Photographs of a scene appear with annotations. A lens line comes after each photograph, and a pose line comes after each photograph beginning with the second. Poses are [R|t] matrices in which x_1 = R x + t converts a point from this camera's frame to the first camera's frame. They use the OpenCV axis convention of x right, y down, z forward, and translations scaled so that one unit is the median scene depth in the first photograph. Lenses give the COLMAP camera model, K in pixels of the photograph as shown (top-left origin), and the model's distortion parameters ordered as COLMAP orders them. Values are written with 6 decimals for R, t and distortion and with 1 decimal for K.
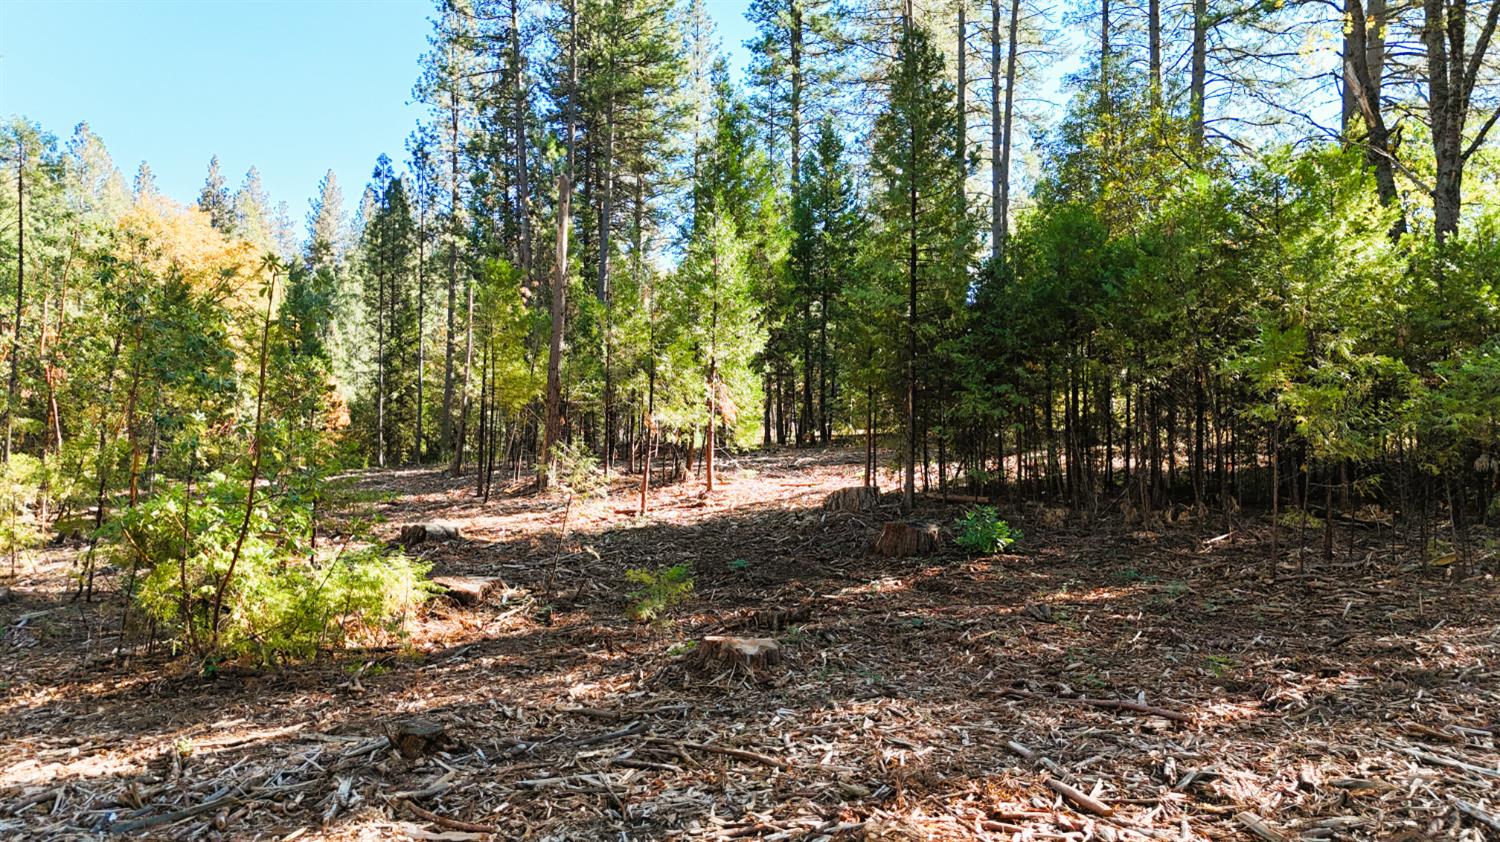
lens RADIAL K [[1108.3, 0, 754.7], [0, 1108.3, 423.1], [0, 0, 1]] dist [0.084337, -0.090100]
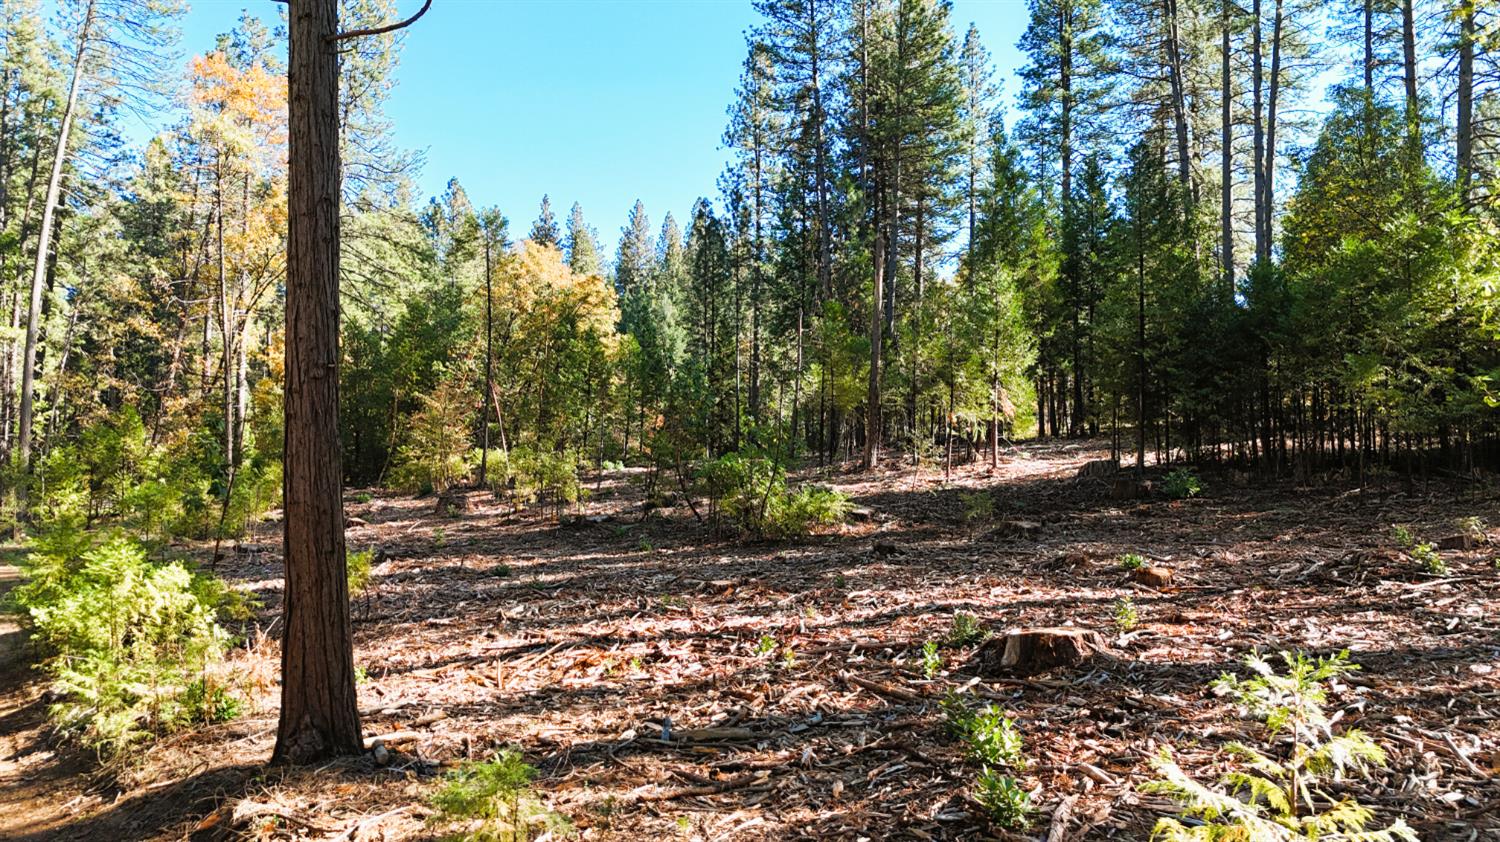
lens RADIAL K [[1108.3, 0, 750.1], [0, 1108.3, 425.3], [0, 0, 1]] dist [0.084337, -0.090100]
pose [[0.969612, -0.014484, -0.244220, 0.001089], [0.015477, 0.999878, 0.002150, 0.000457], [0.244159, -0.005864, 0.969718, -0.167105]]
